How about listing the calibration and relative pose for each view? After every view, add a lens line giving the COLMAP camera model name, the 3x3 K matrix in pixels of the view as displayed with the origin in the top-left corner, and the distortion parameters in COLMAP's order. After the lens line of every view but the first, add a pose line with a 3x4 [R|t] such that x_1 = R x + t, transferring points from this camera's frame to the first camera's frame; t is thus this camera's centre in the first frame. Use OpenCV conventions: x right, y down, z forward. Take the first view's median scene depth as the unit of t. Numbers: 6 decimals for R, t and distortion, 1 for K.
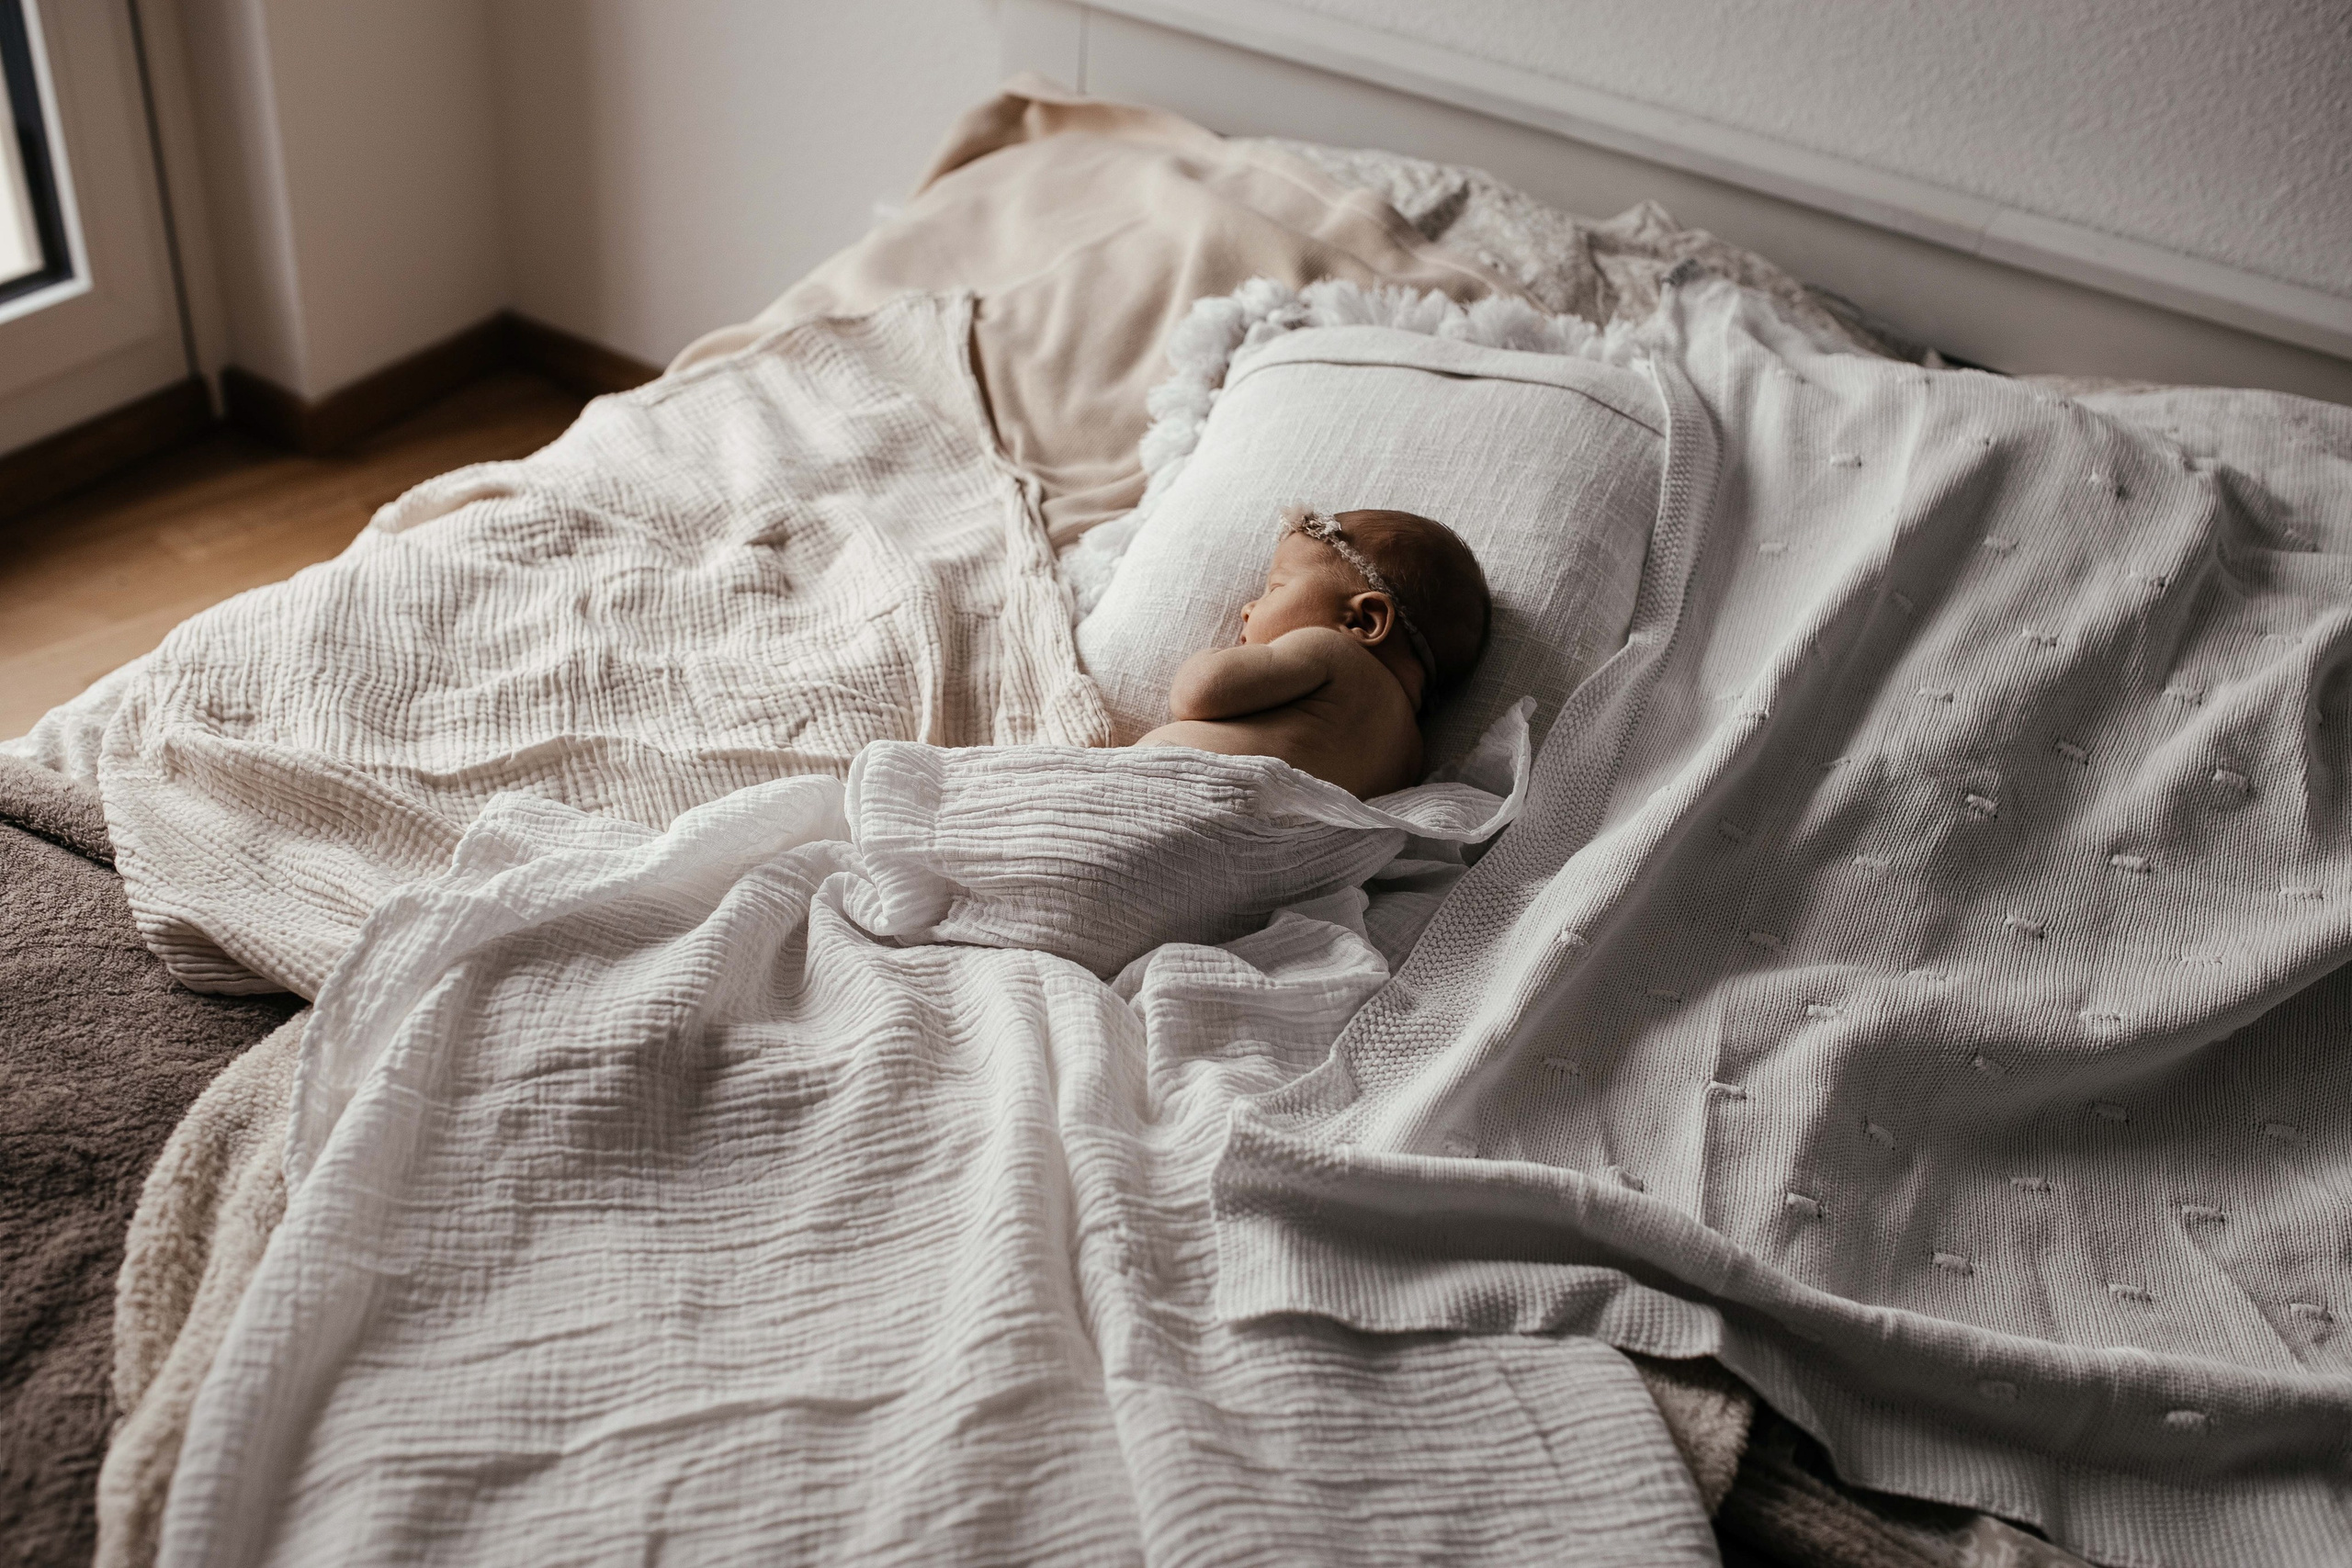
lens RADIAL K [[2344.4, 0, 1176.0], [0, 2344.4, 784.0], [0, 0, 1]] dist [-0.048046, 0.040421]
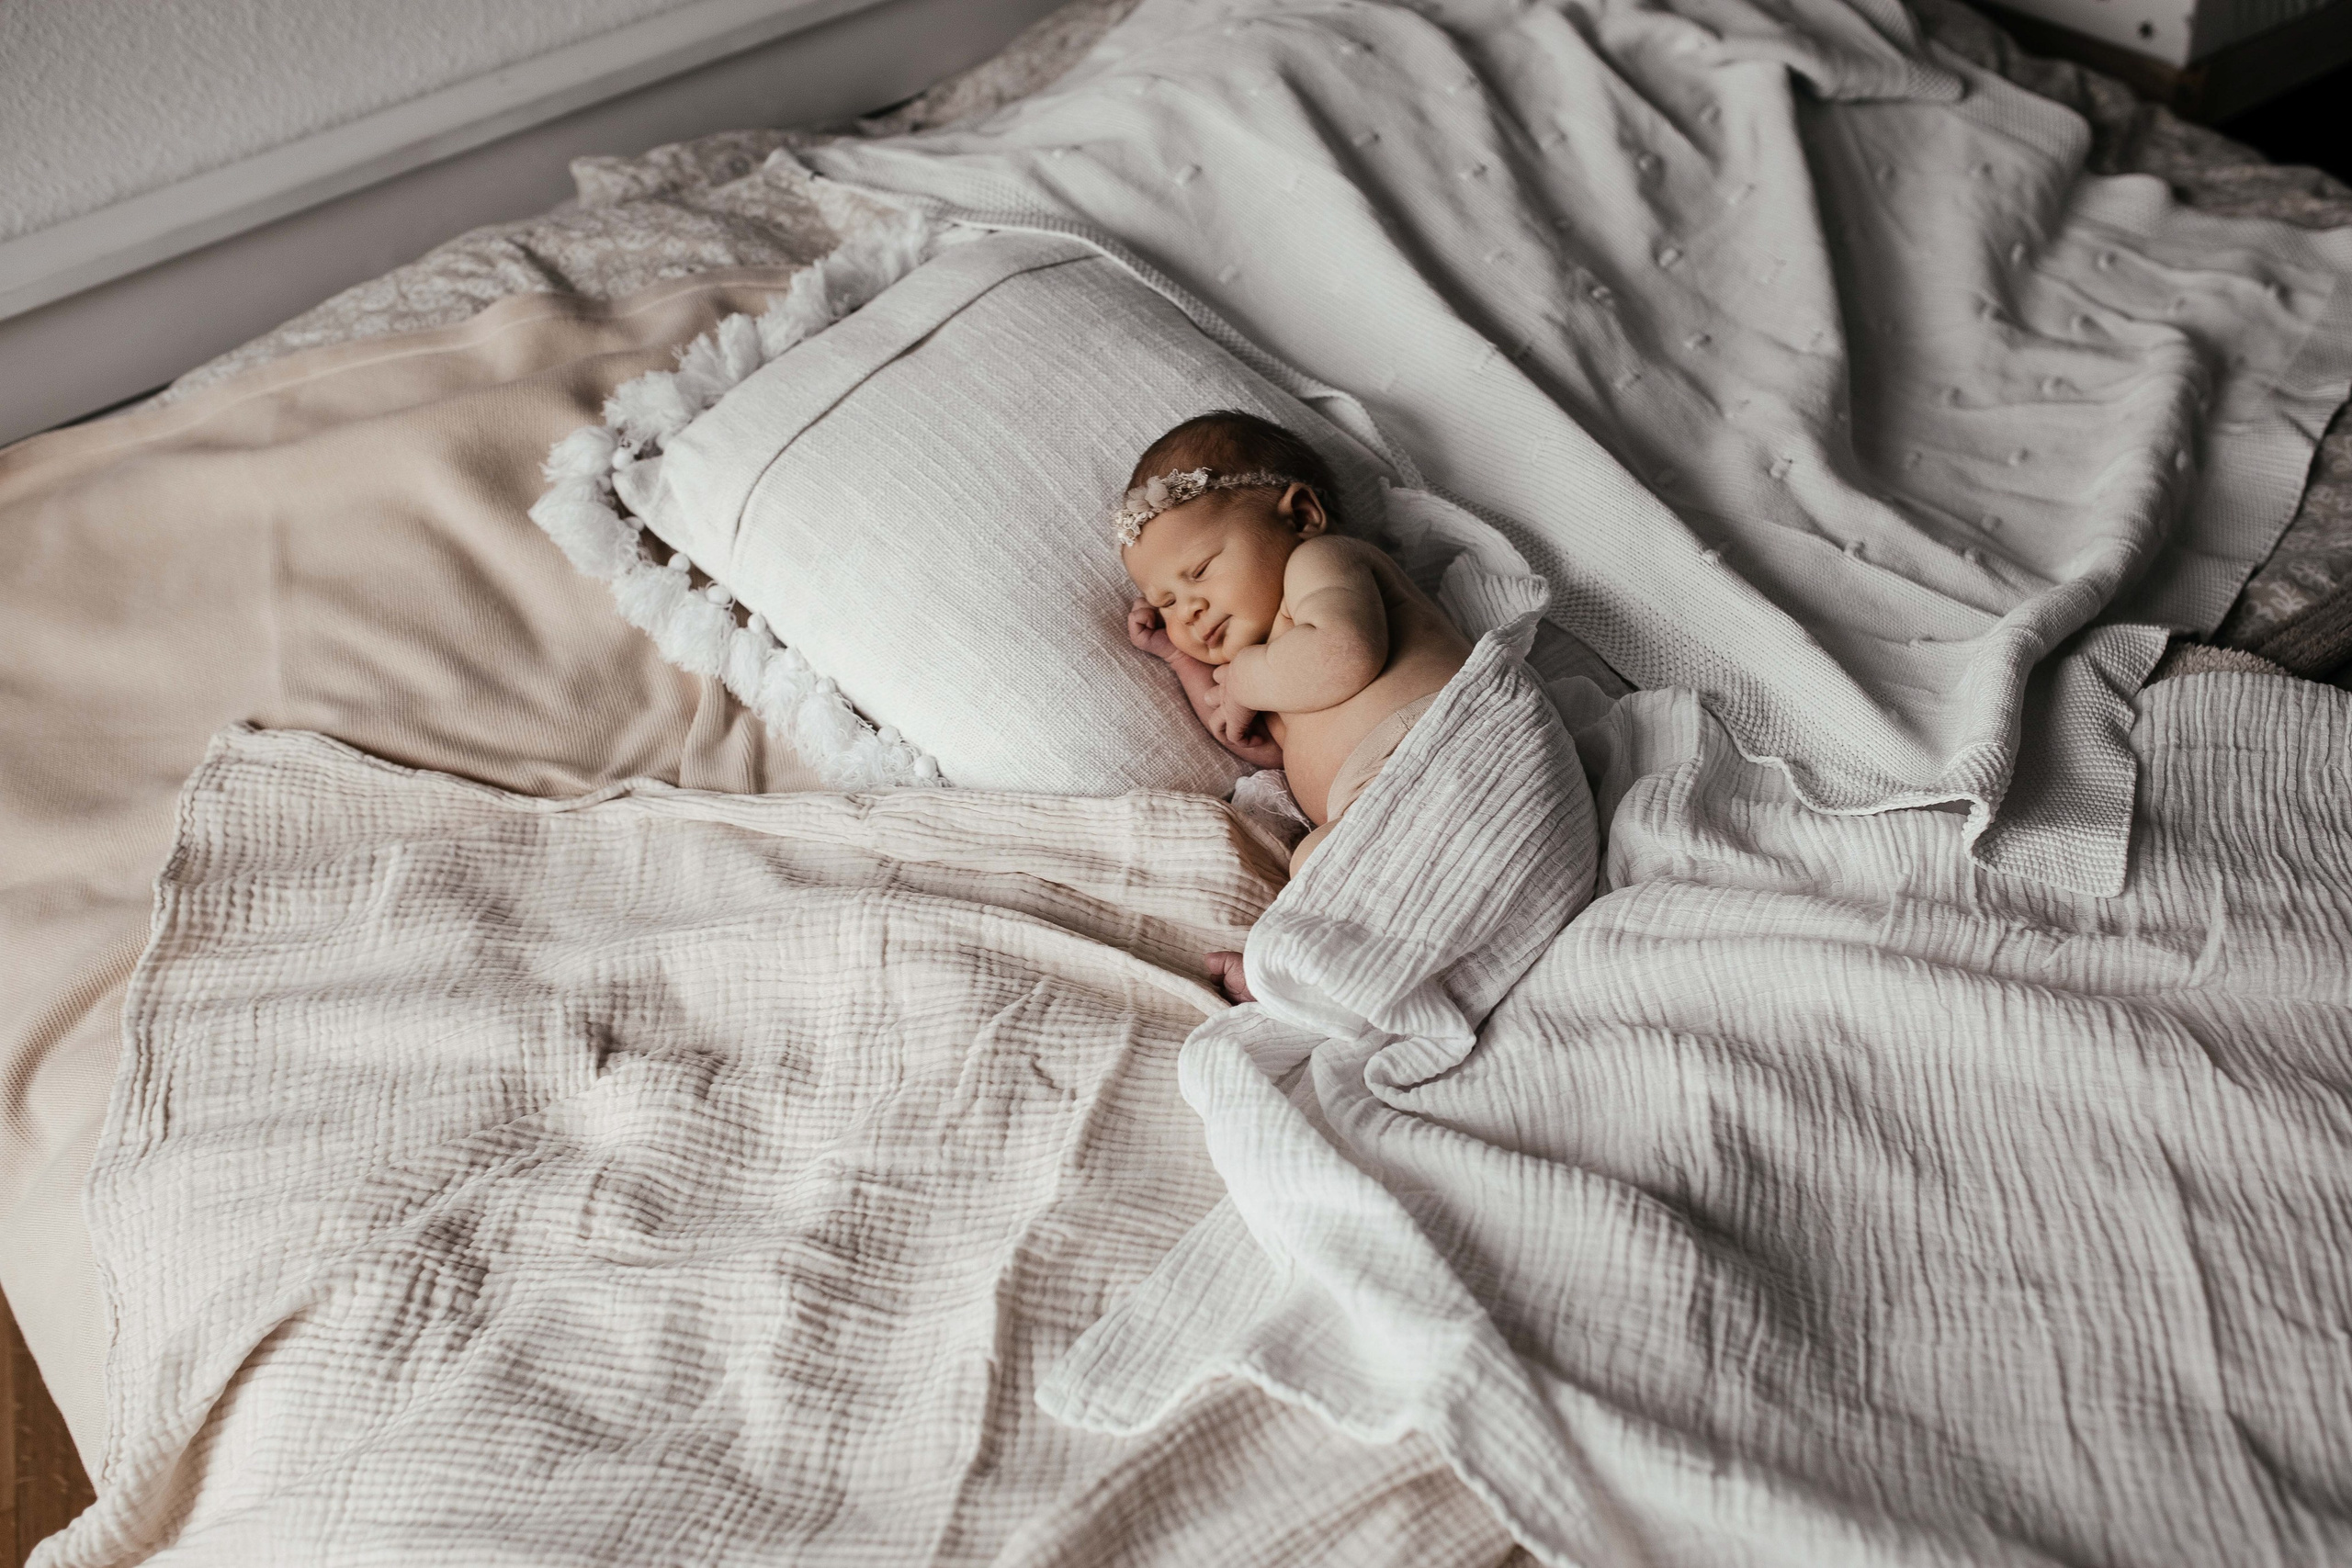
lens RADIAL K [[2344.4, 0, 1176.0], [0, 2344.4, 784.0], [0, 0, 1]] dist [-0.048046, 0.040421]
pose [[0.368292, -0.691824, 0.621080, -0.593895], [0.633873, 0.675548, 0.376617, -0.378906], [-0.680122, 0.254981, 0.687327, 0.386593]]
